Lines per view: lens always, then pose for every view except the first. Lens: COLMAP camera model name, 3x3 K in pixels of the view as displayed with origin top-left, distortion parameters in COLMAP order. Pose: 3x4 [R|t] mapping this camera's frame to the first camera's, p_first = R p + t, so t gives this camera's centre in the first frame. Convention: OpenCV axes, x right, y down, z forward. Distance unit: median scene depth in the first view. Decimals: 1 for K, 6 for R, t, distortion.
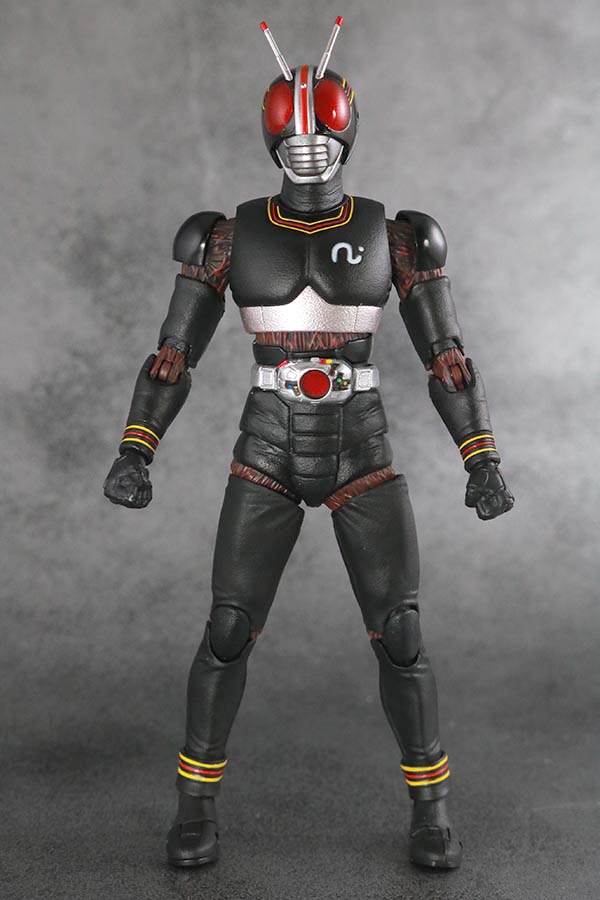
lens RADIAL K [[1818.4, 0, 300.0], [0, 1818.4, 450.0], [0, 0, 1]] dist [-0.038316, 0.176326]
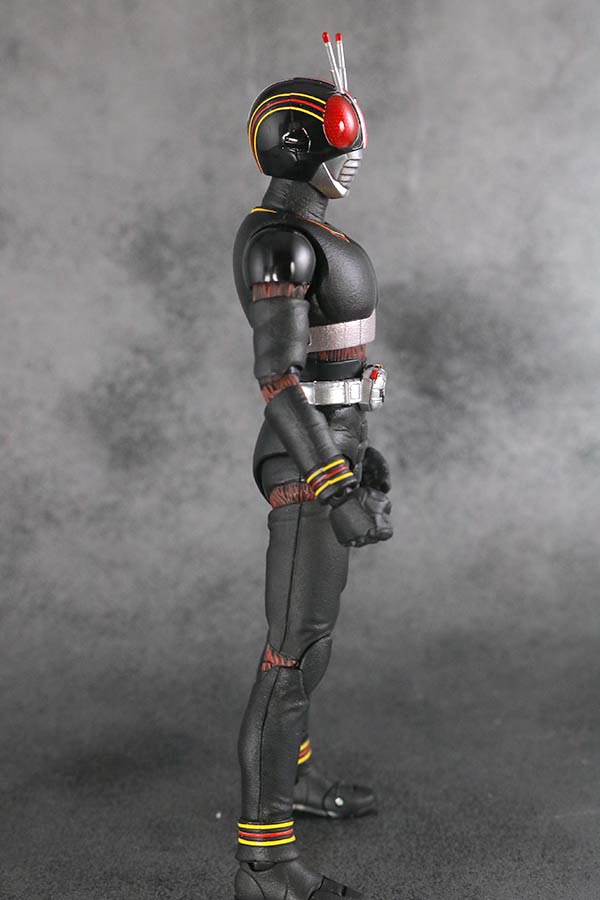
lens RADIAL K [[1818.4, 0, 300.0], [0, 1818.4, 450.0], [0, 0, 1]] dist [-0.038316, 0.176326]
pose [[0.991413, -0.040575, -0.124315, 0.114353], [0.044540, 0.998578, 0.029287, -0.030972], [0.122950, -0.034573, 0.991810, 0.021844]]
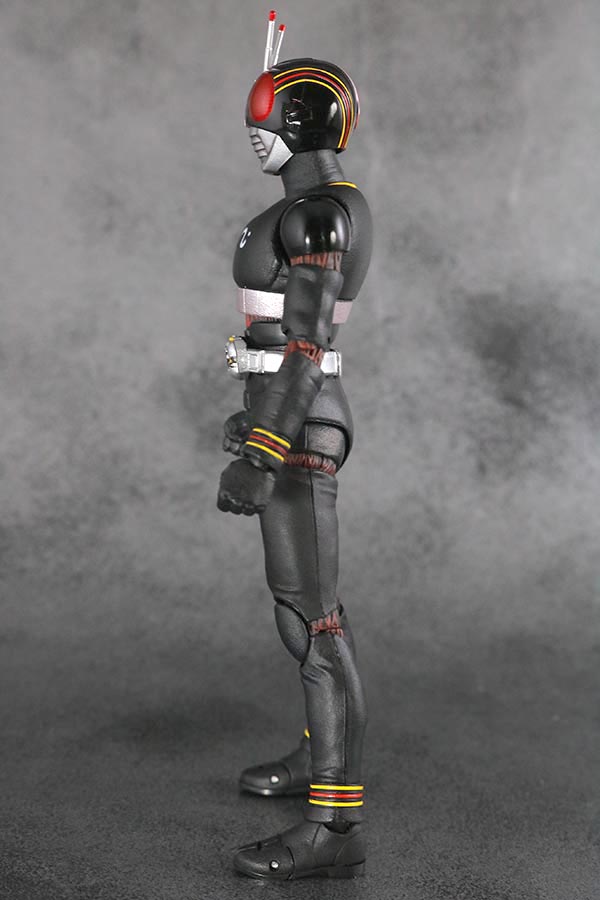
lens RADIAL K [[1818.4, 0, 300.0], [0, 1818.4, 450.0], [0, 0, 1]] dist [-0.038316, 0.176326]
pose [[0.984884, 0.032432, -0.170150, 0.119471], [-0.031592, 0.999472, 0.007643, 0.000693], [0.170308, -0.002152, 0.985389, -0.009940]]
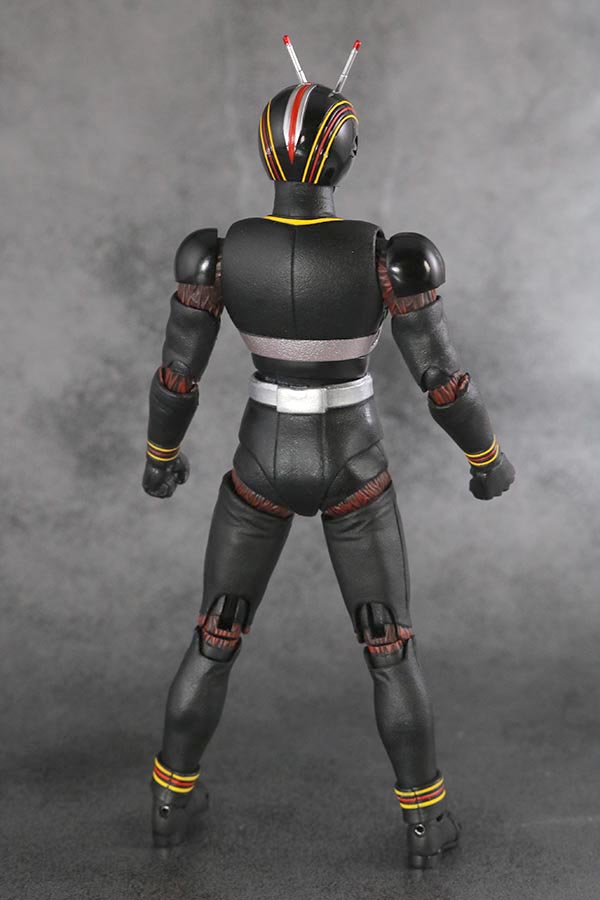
lens RADIAL K [[1818.4, 0, 300.0], [0, 1818.4, 450.0], [0, 0, 1]] dist [-0.038316, 0.176326]
pose [[0.996588, -0.005093, -0.082385, 0.085395], [0.005531, 0.999972, 0.005090, -0.010866], [0.082357, -0.005528, 0.996588, 0.005523]]
